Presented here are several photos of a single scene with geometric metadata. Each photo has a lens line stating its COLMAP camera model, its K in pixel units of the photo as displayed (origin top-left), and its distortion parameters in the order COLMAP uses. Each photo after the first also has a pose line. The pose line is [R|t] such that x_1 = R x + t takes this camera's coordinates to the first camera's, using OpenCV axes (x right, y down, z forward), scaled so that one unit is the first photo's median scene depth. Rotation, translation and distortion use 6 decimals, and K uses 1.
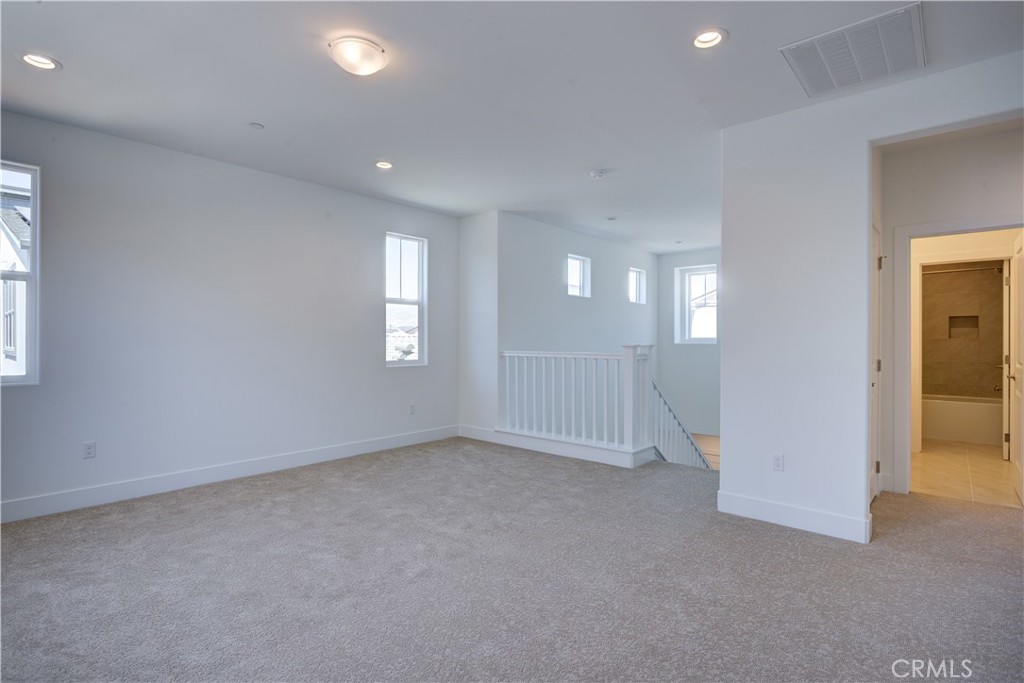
lens RADIAL K [[502.6, 0, 514.2], [0, 502.6, 340.9], [0, 0, 1]] dist [-0.031973, 0.013751]
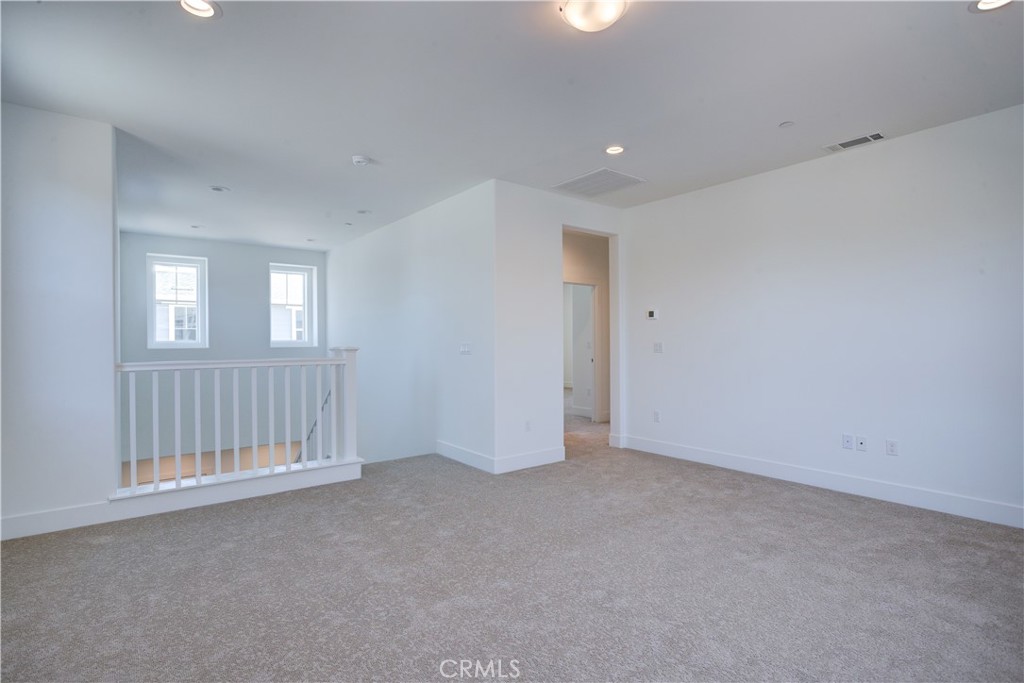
lens RADIAL K [[502.6, 0, 514.2], [0, 502.6, 340.9], [0, 0, 1]] dist [-0.031973, 0.013751]
pose [[0.200008, 0.002675, 0.979791, -0.609097], [0.005149, 0.999980, -0.003781, -0.001248], [-0.979781, 0.005802, 0.199991, 0.501957]]
